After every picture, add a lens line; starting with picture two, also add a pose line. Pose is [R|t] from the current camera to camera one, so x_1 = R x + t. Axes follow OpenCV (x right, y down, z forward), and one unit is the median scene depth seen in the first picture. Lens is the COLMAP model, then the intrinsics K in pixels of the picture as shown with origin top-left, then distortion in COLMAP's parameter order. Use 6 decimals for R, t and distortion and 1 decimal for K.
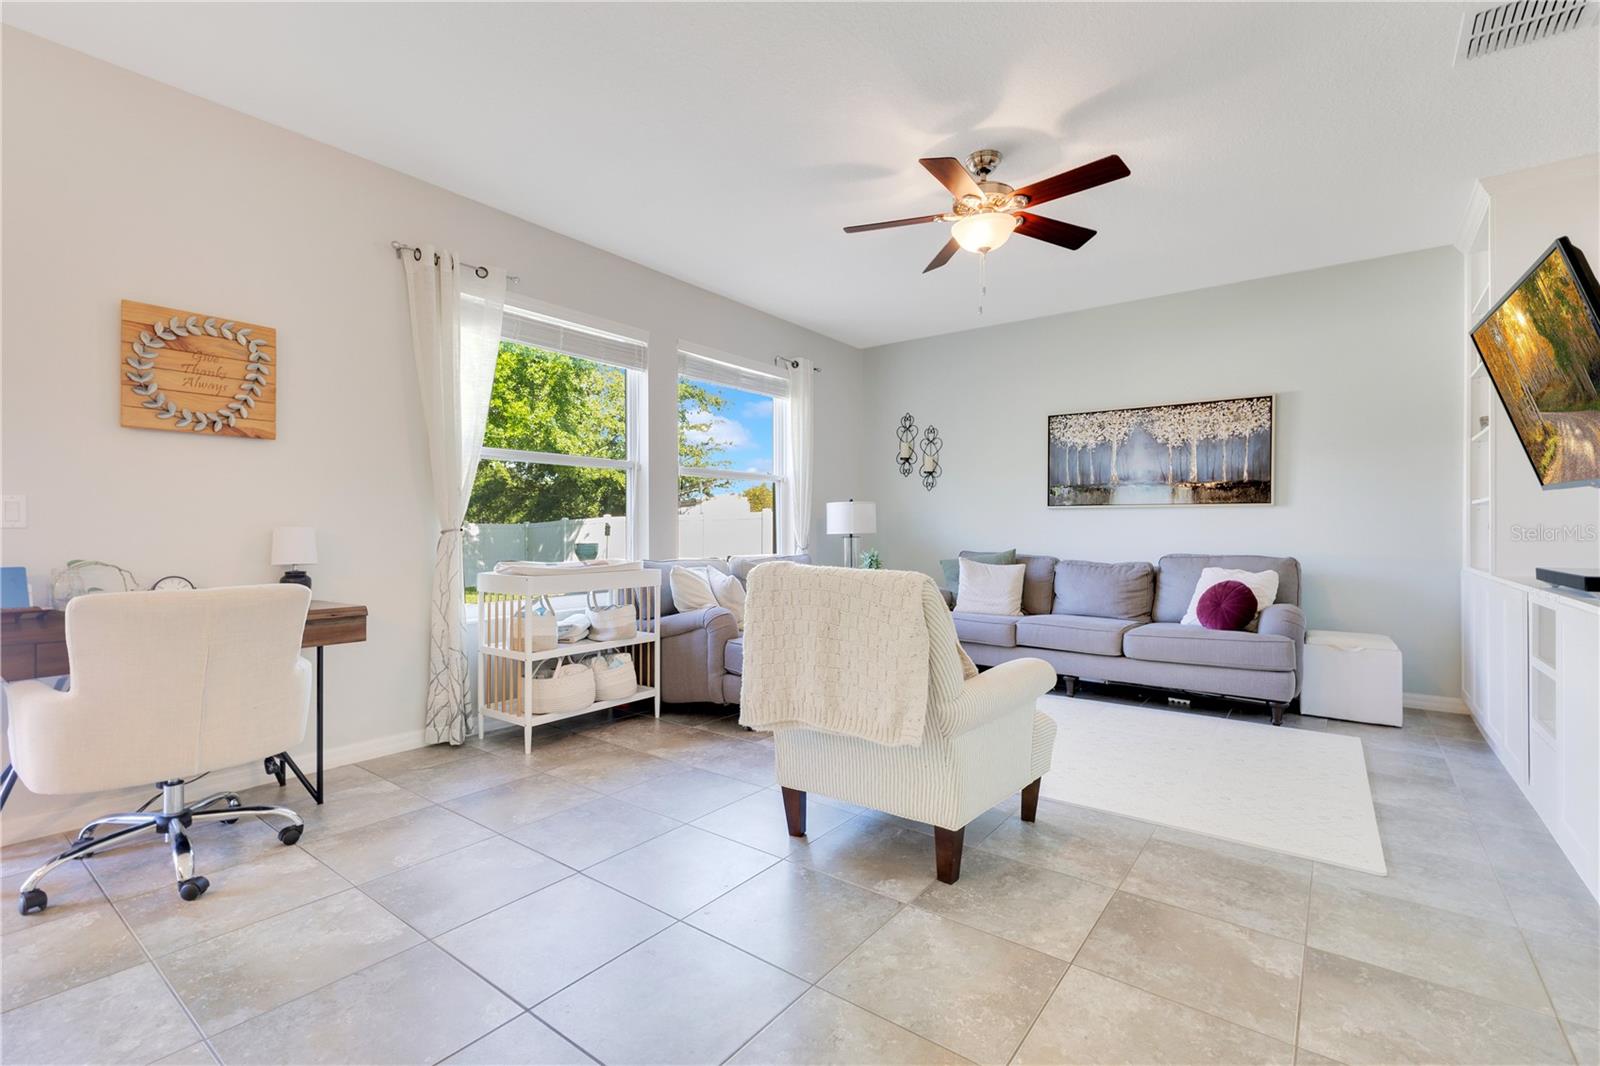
lens RADIAL K [[717.4, 0, 800.0], [0, 717.4, 533.0], [0, 0, 1]] dist [0.003749, -0.000091]
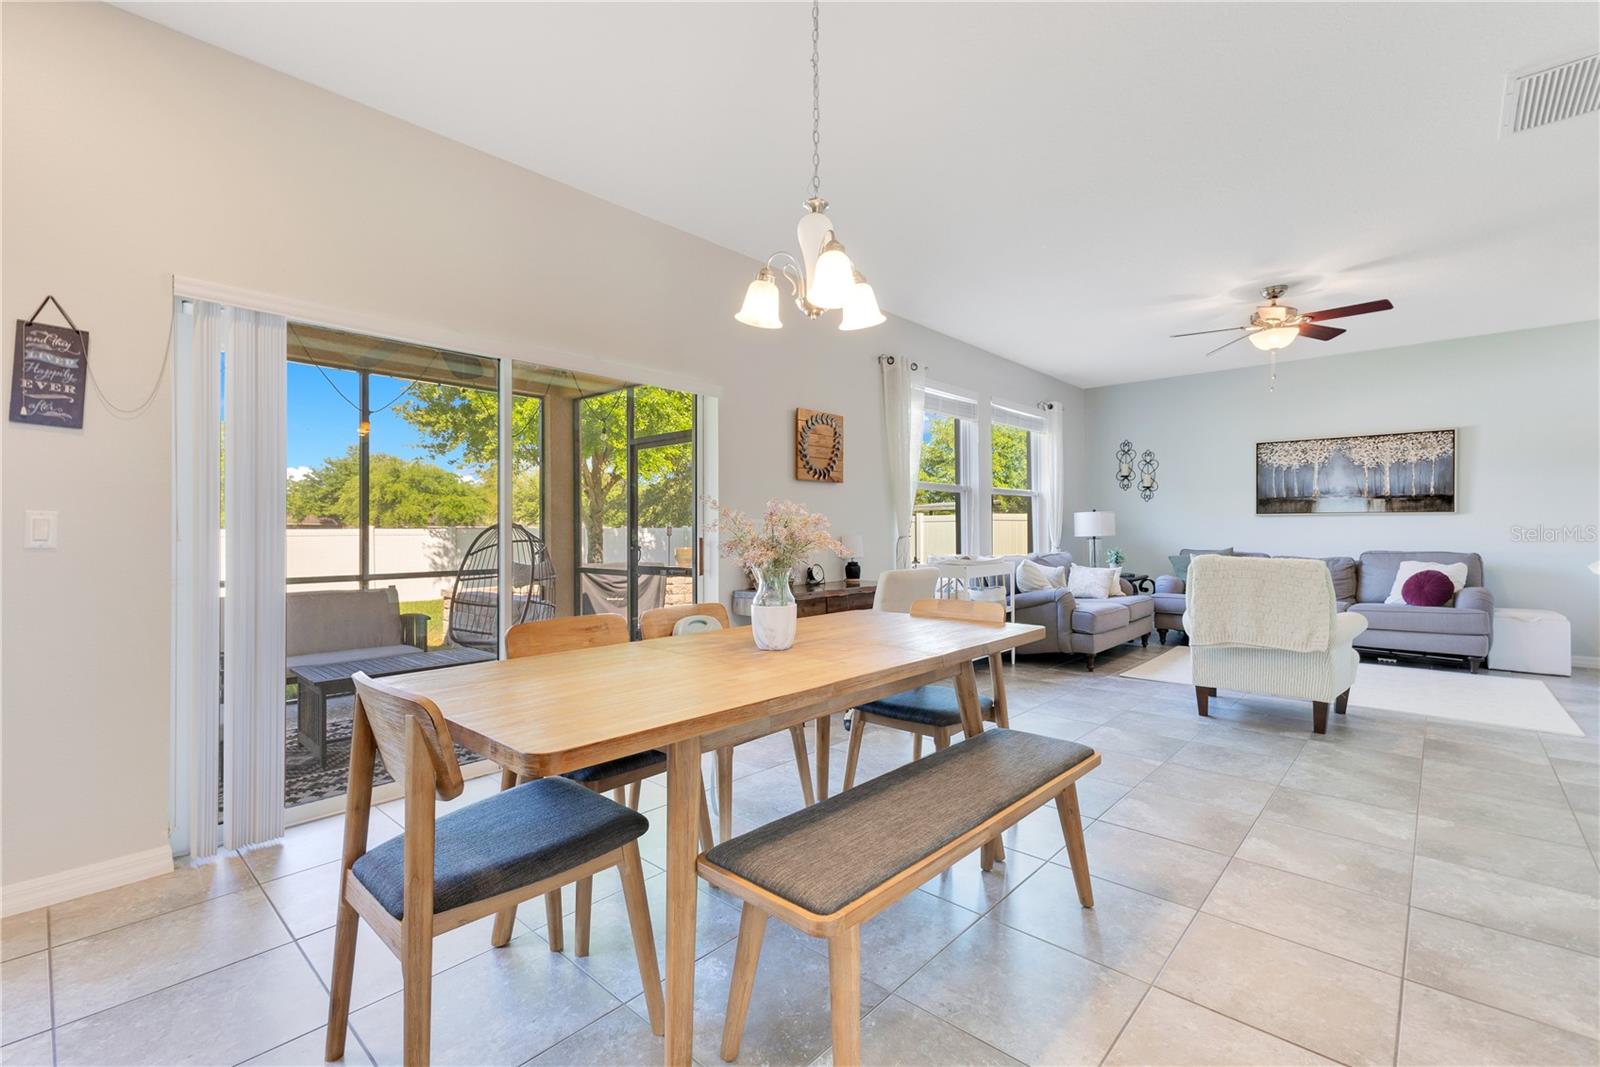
lens RADIAL K [[709.9, 0, 804.8], [0, 709.9, 530.6], [0, 0, 1]] dist [0.002645, -0.000119]
pose [[0.996204, -0.005213, -0.086888, -0.400002], [0.004903, 0.999981, -0.003772, -0.007870], [0.086906, 0.003332, 0.996211, -0.382615]]
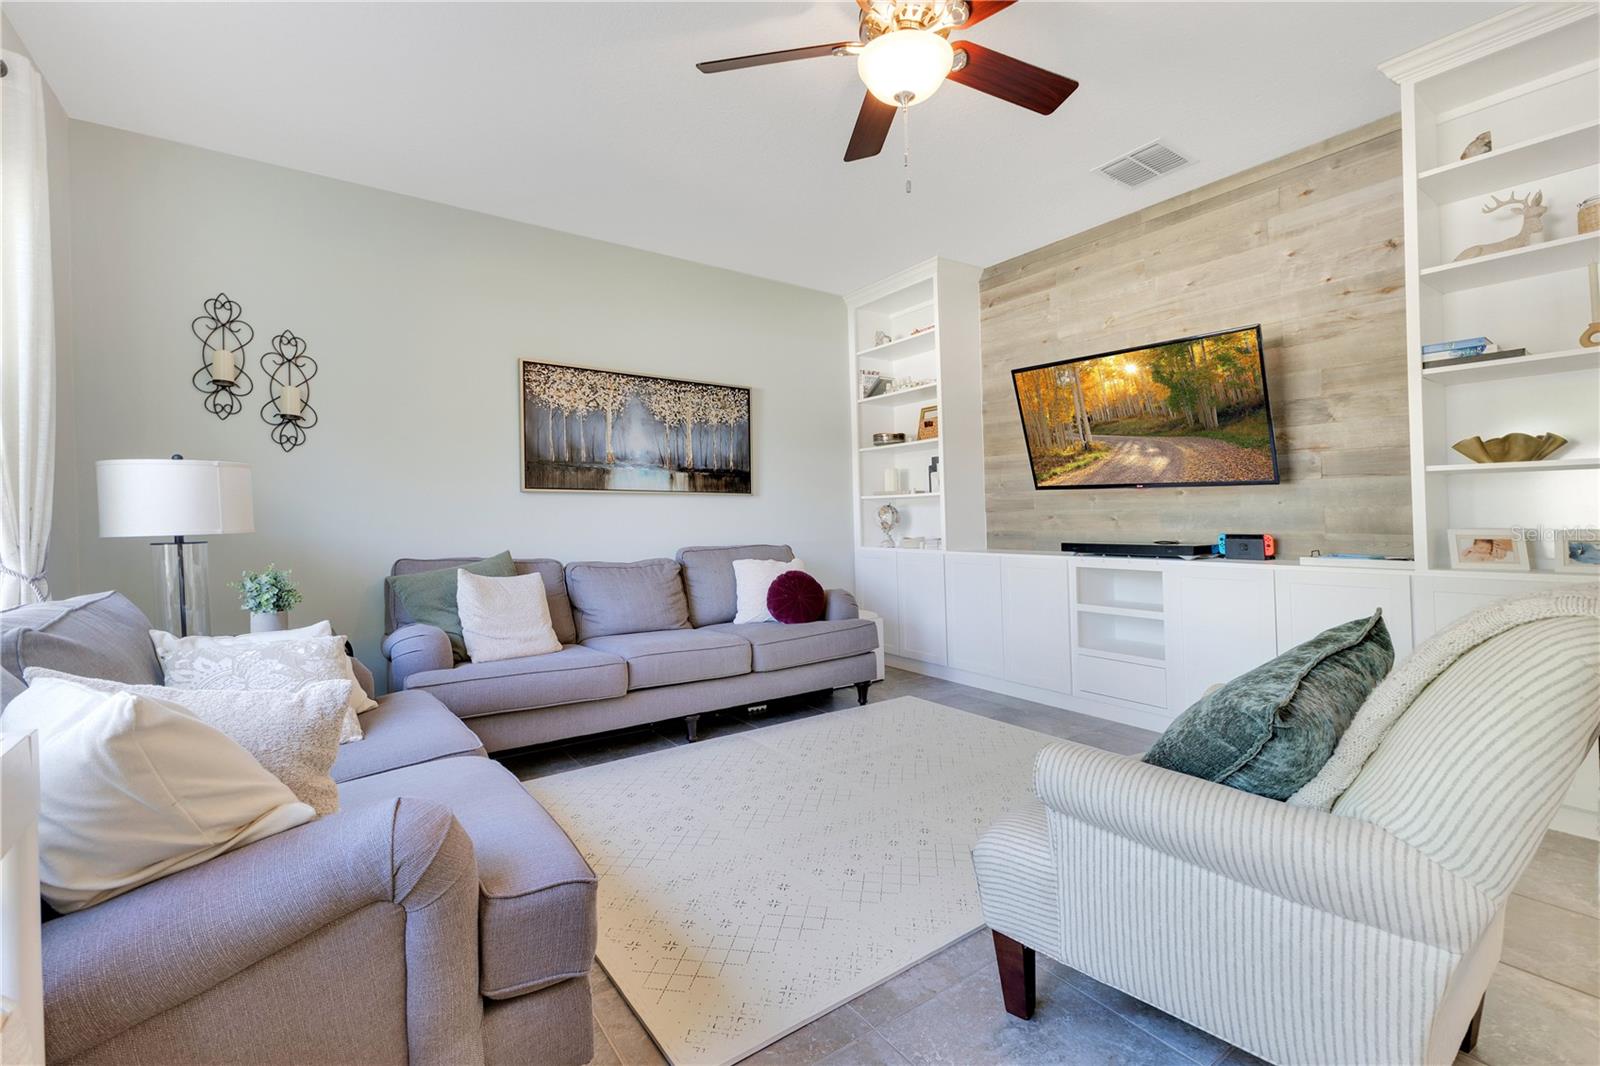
lens RADIAL K [[684.4, 0, 821.0], [0, 684.4, 518.2], [0, 0, 1]] dist [0.002484, 0.000243]
pose [[0.289876, -0.004111, 0.957055, -0.249946], [0.015290, 0.999883, -0.000336, -0.003614], [-0.956942, 0.014731, 0.289905, 0.604523]]
